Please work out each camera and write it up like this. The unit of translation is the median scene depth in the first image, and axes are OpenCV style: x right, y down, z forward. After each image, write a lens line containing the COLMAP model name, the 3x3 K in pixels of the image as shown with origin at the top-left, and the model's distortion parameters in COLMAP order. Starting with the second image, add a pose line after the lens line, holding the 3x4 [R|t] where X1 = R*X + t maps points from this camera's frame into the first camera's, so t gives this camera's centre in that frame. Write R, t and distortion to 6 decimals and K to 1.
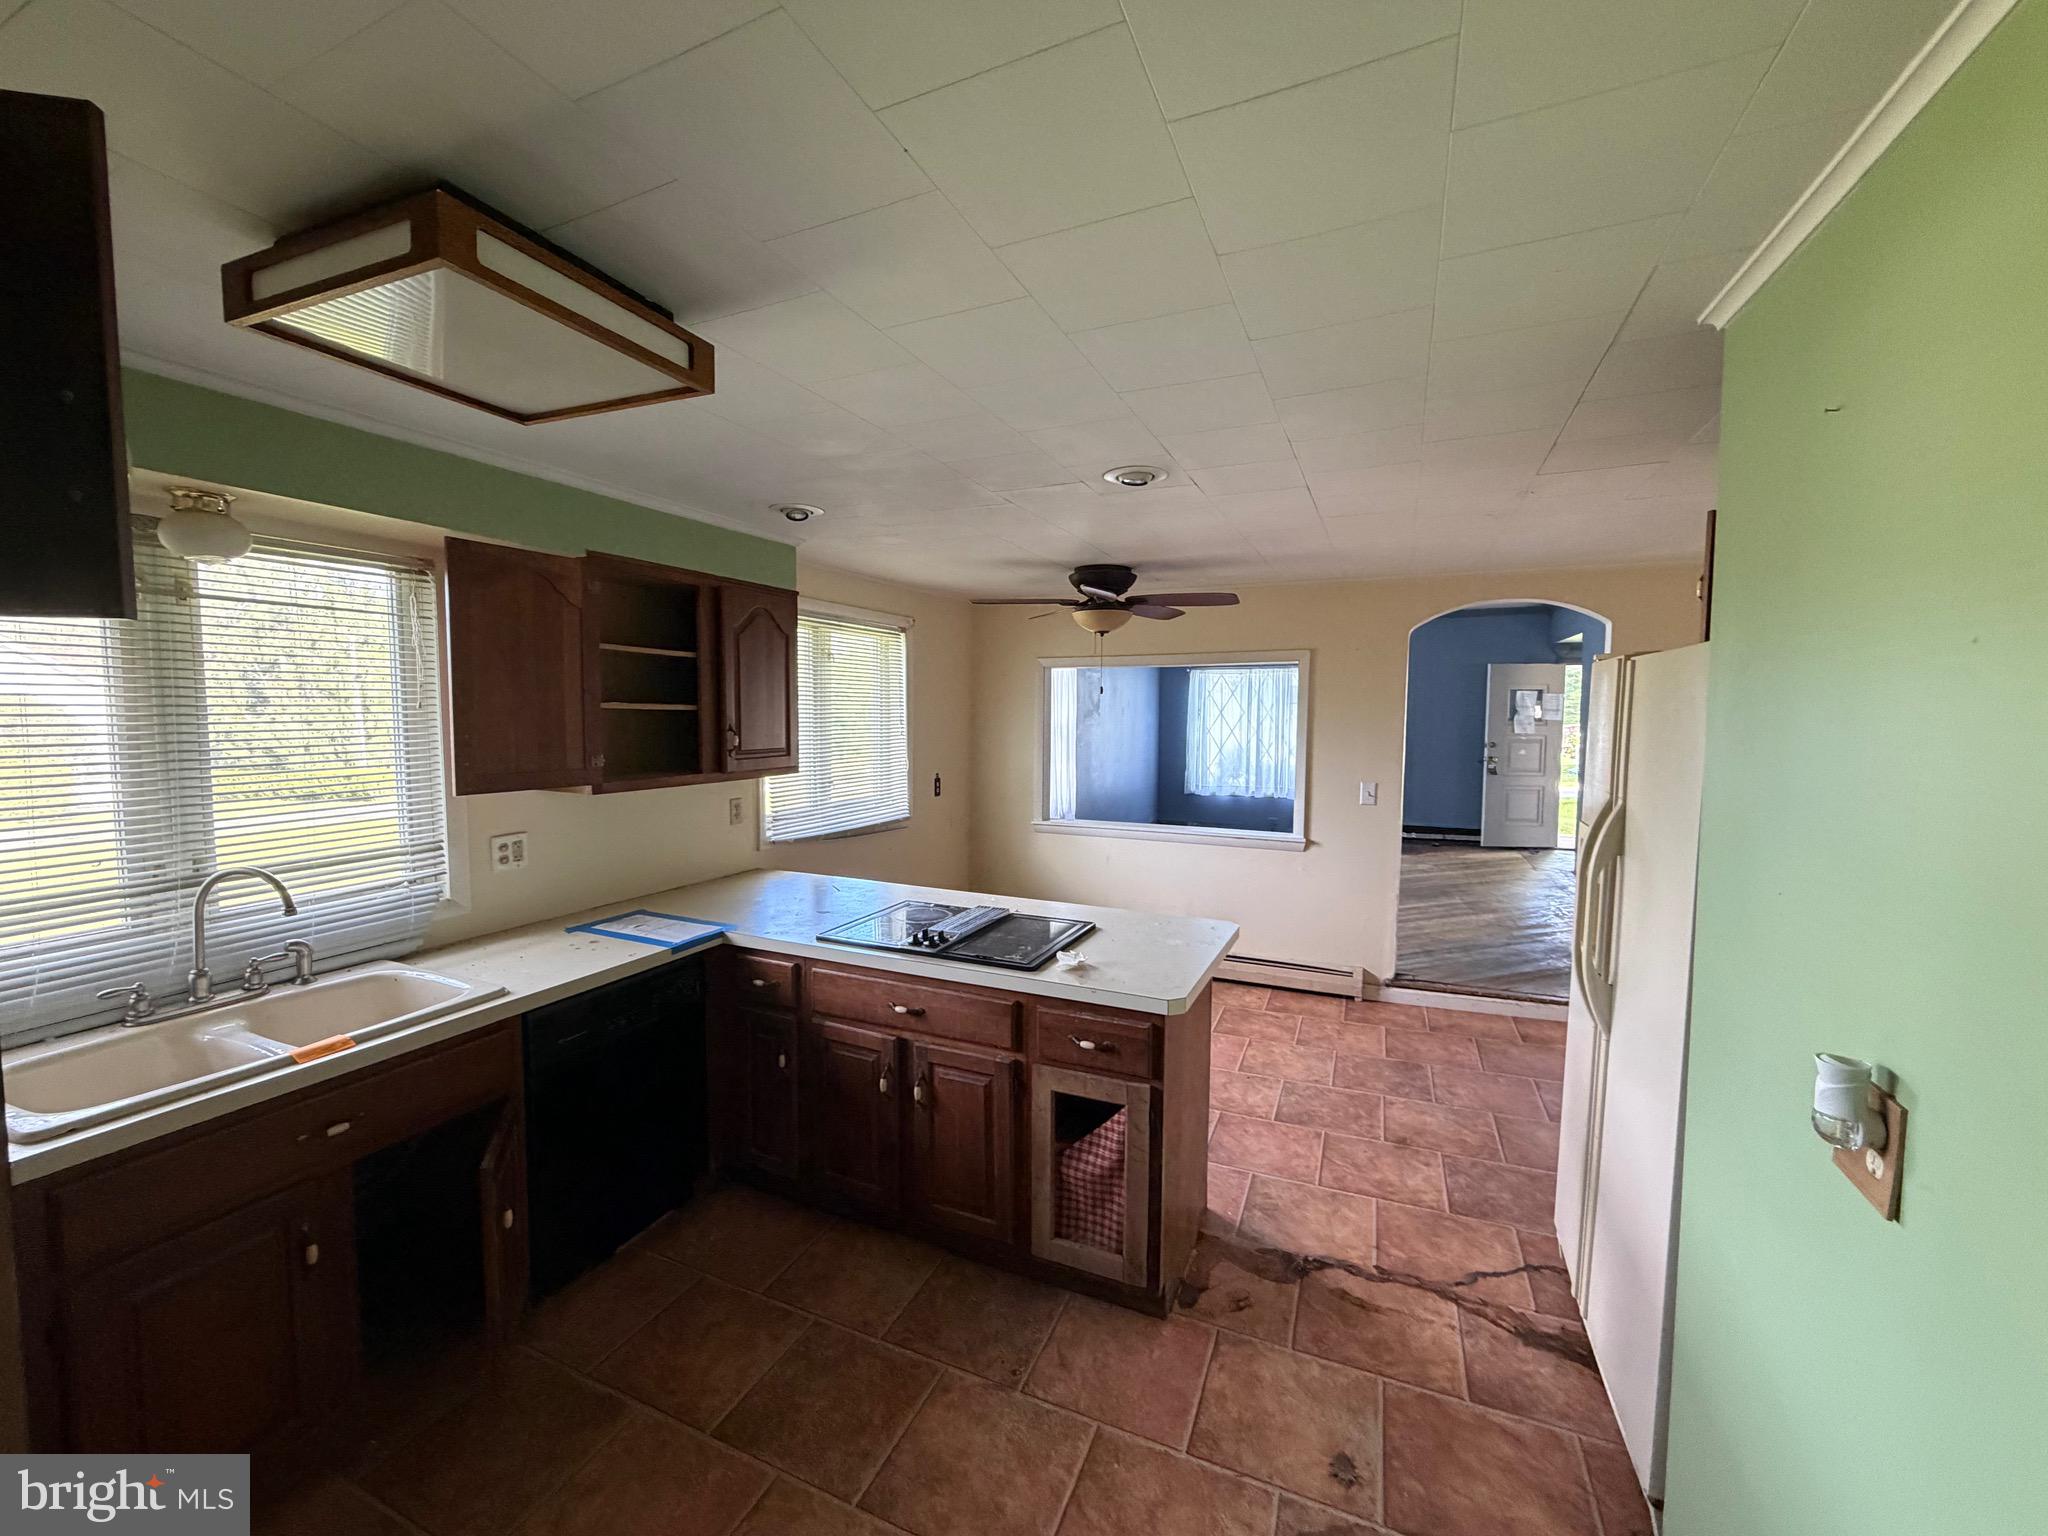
lens RADIAL K [[819.3, 0, 1017.6], [0, 819.3, 769.6], [0, 0, 1]] dist [-0.001391, -0.000547]
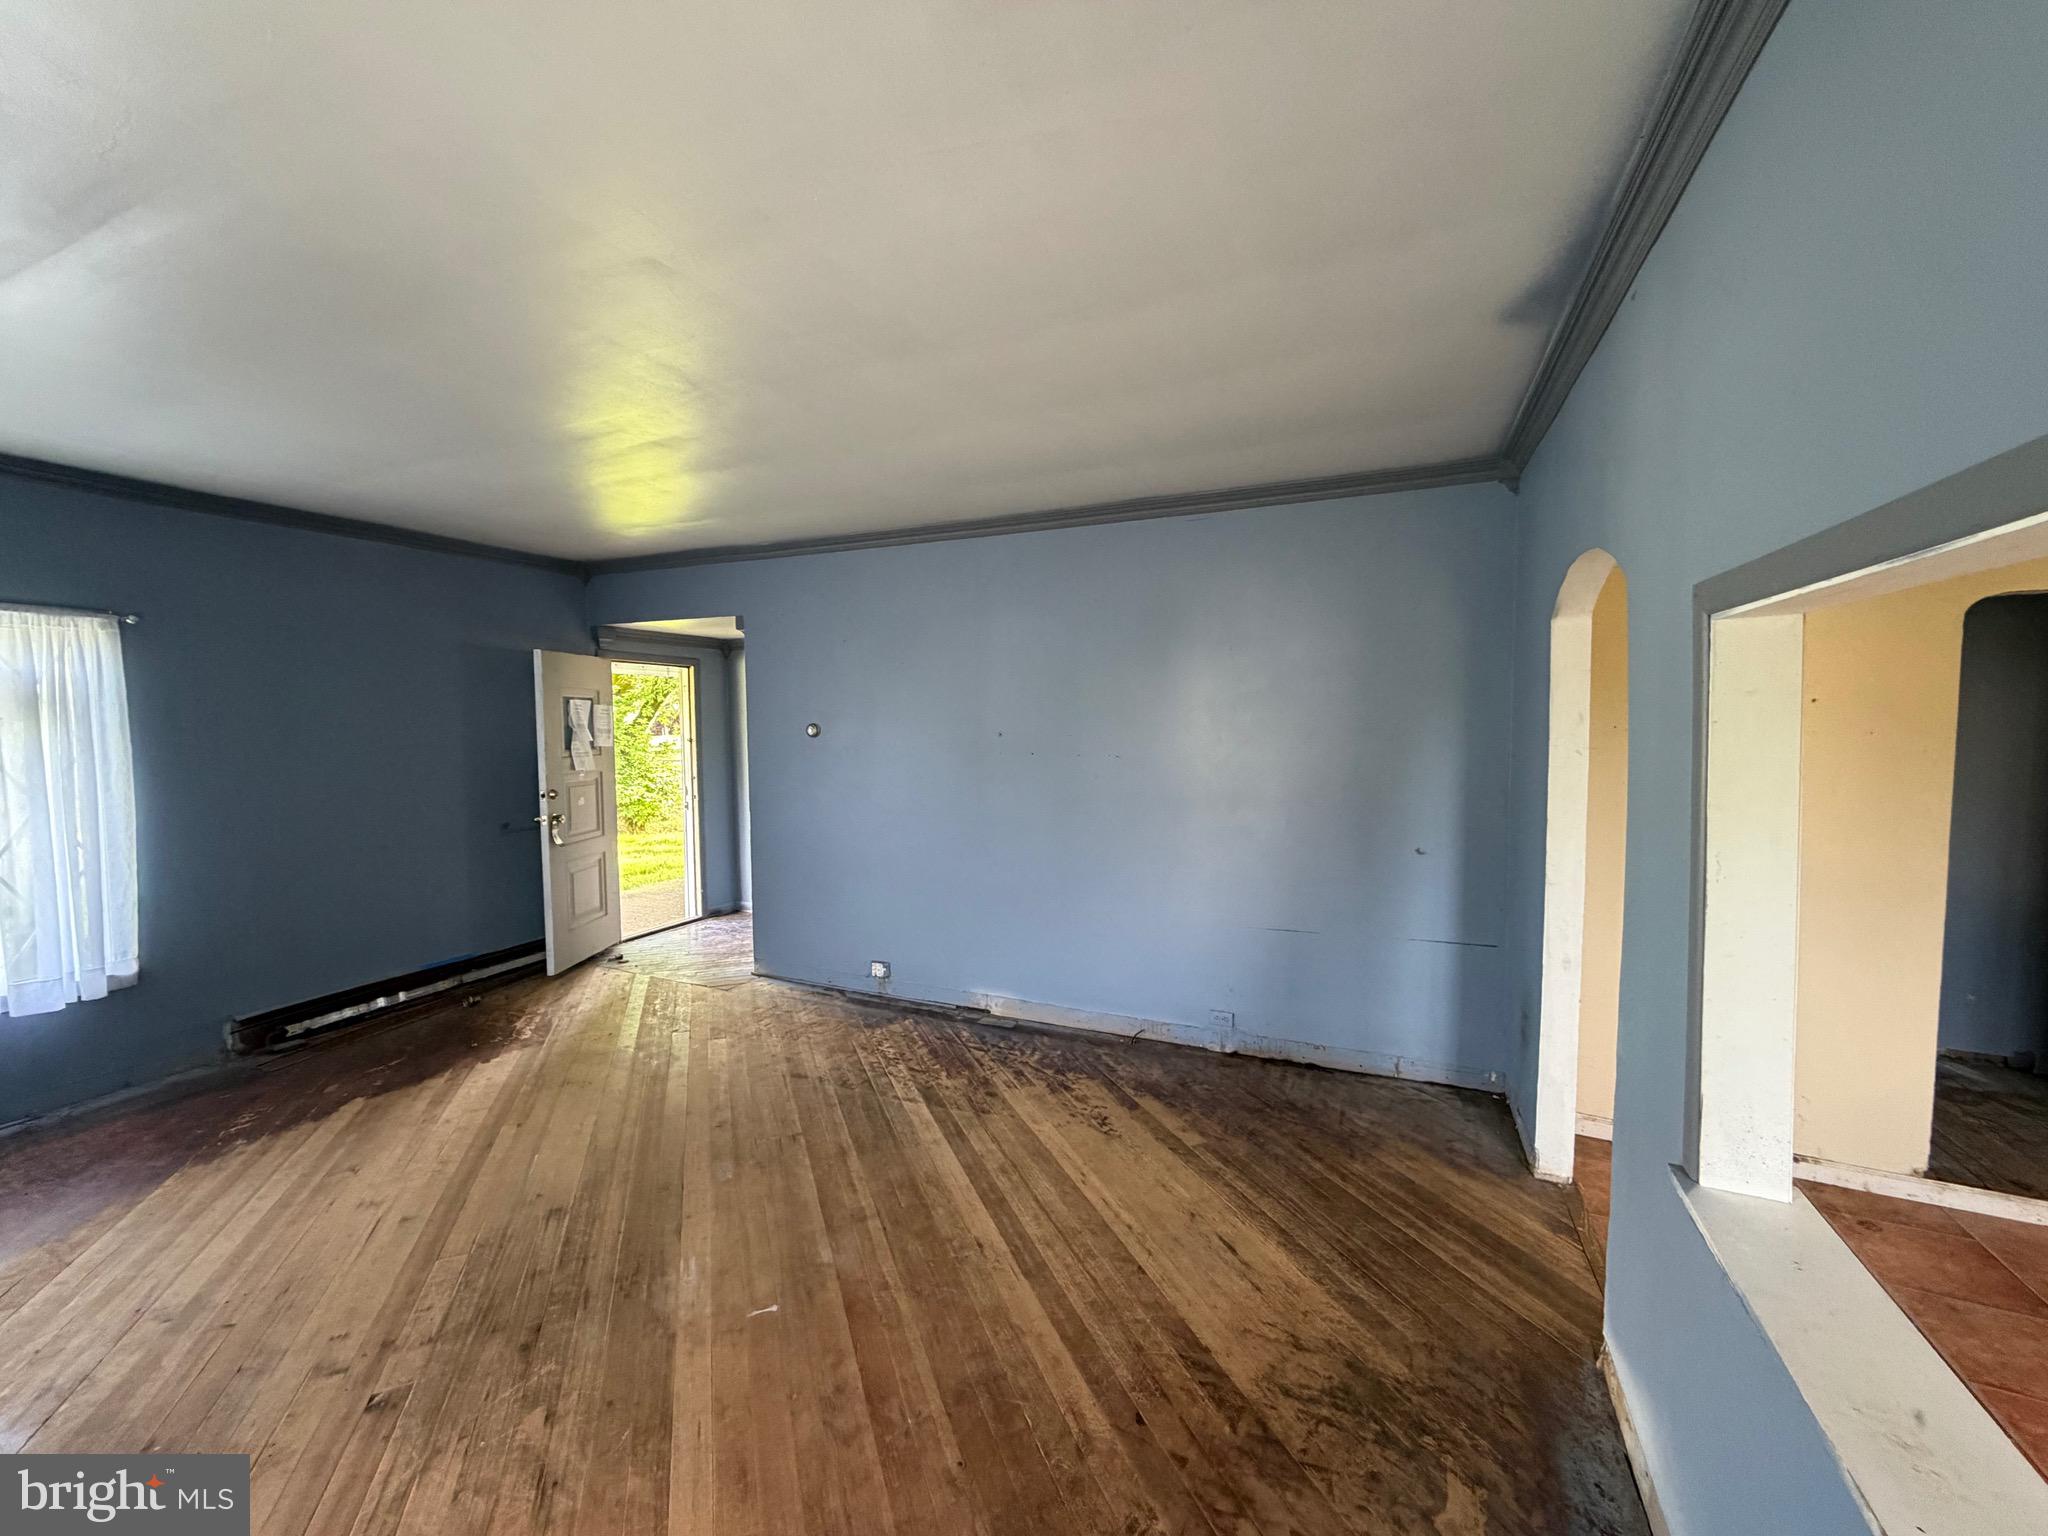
lens RADIAL K [[819.3, 0, 1025.2], [0, 819.3, 764.5], [0, 0, 1]] dist [-0.001391, -0.000547]
pose [[0.006419, -0.058330, 0.998277, 0.079240], [0.070133, 0.995865, 0.057738, -0.216228], [-0.997517, 0.069642, 0.010484, 2.398336]]
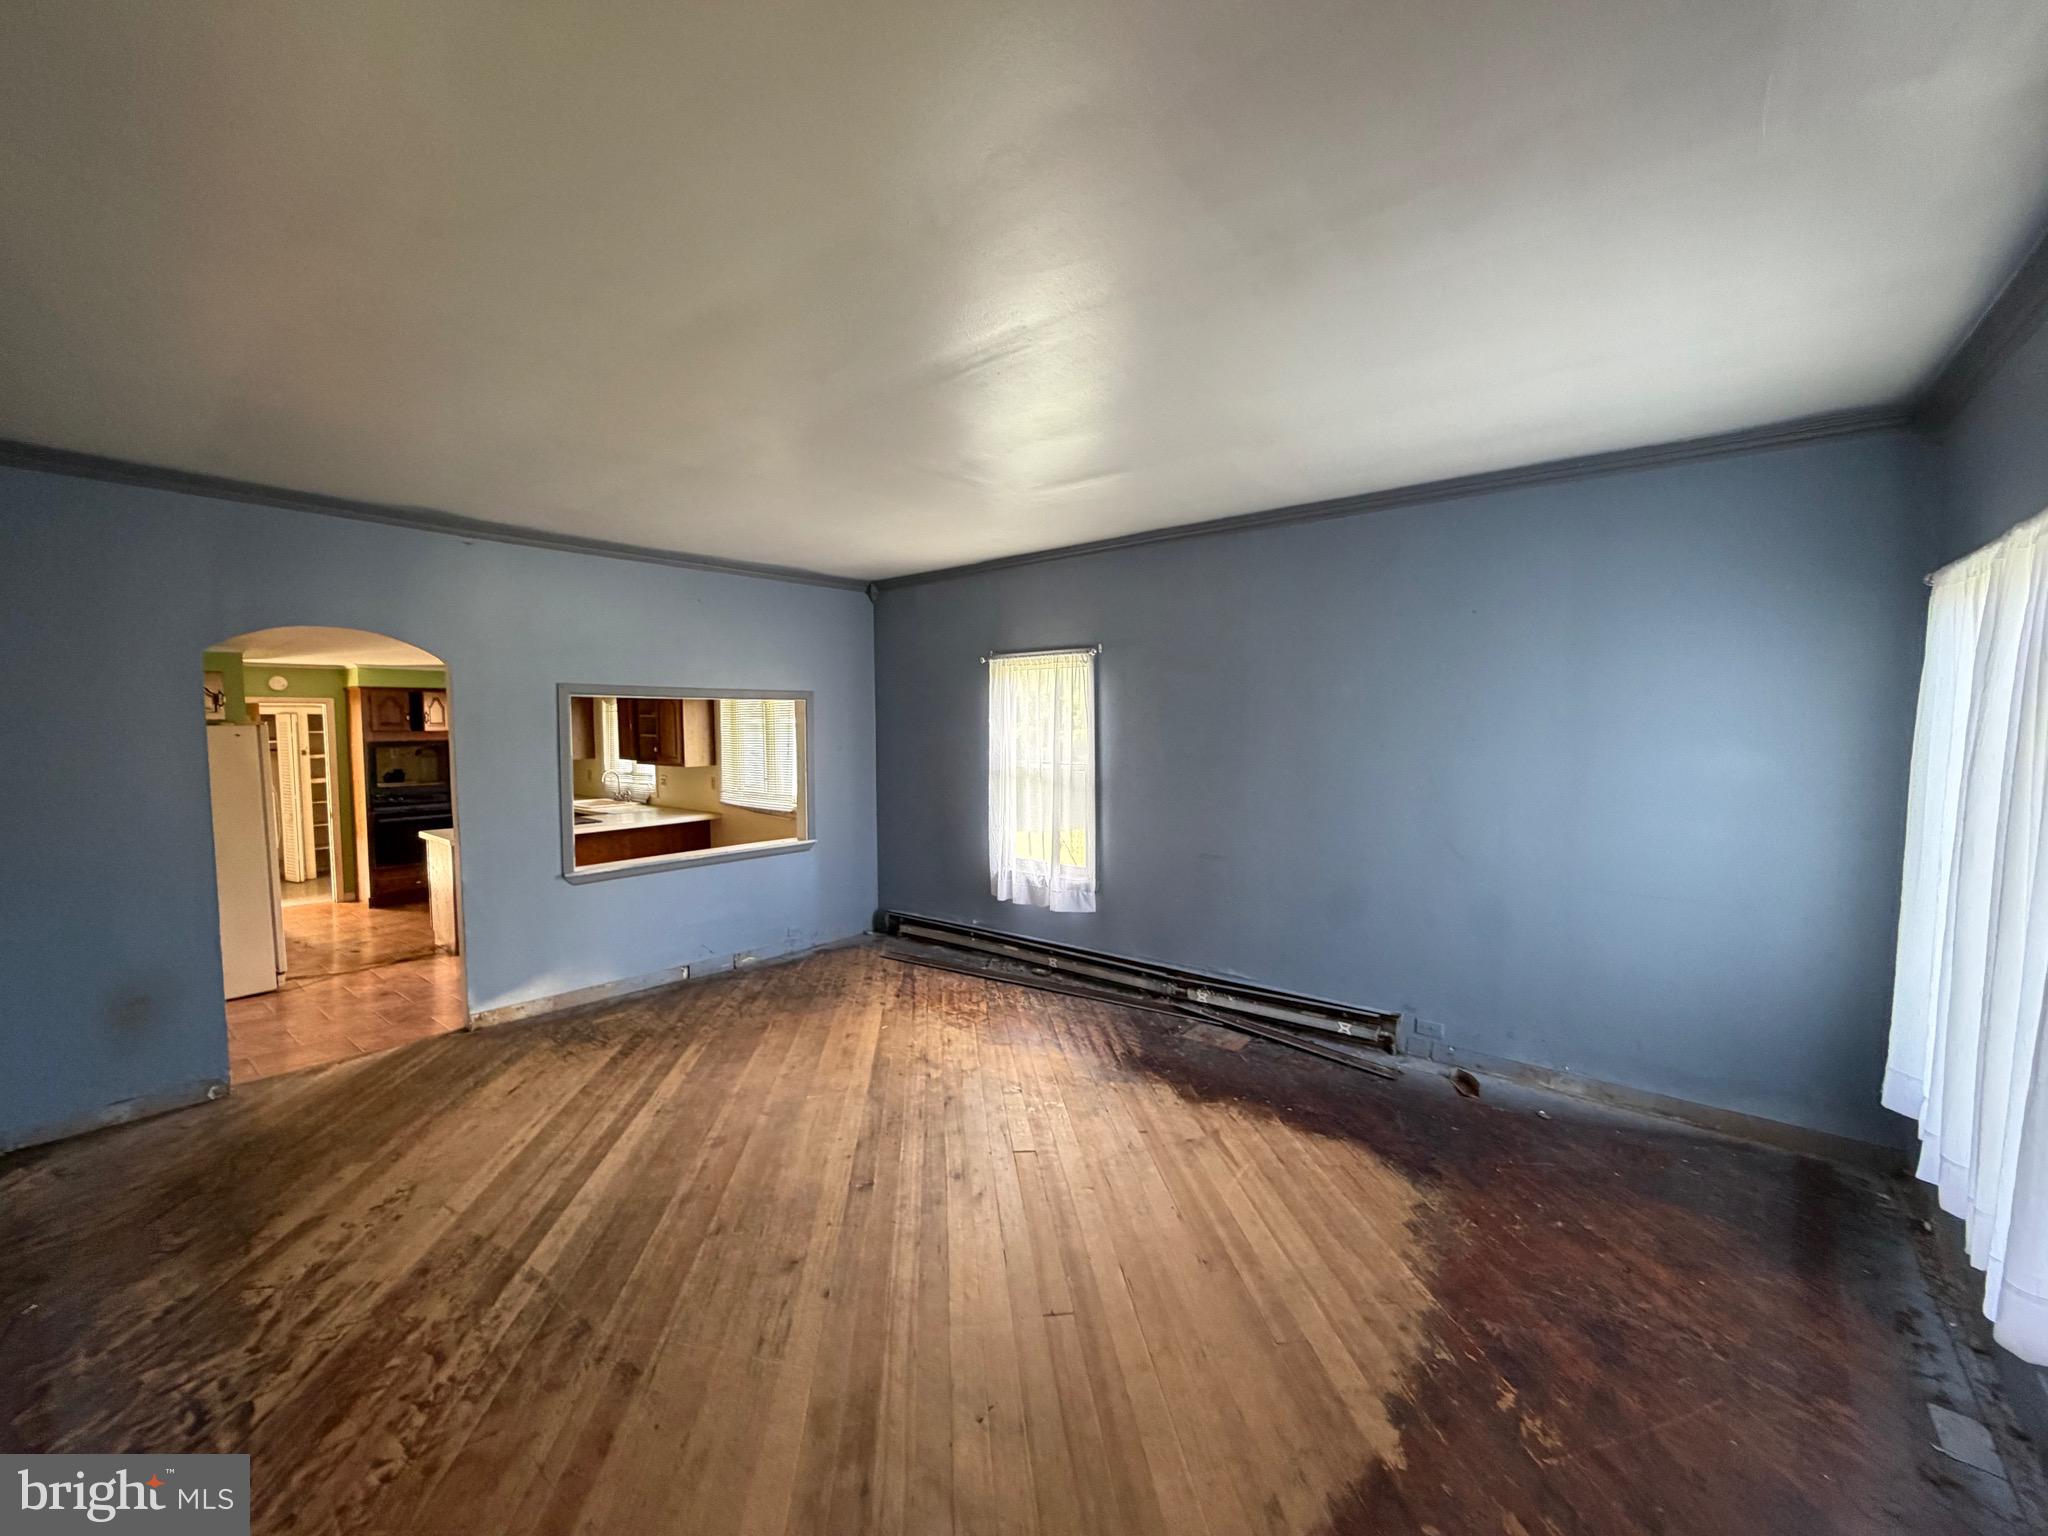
lens RADIAL K [[819.3, 0, 1021.7], [0, 819.3, 765.3], [0, 0, 1]] dist [-0.001391, -0.000547]
pose [[-0.271173, 0.049625, -0.961250, 2.194451], [-0.061350, 0.995748, 0.068713, -0.283604], [0.960573, 0.077606, -0.266976, 3.421695]]
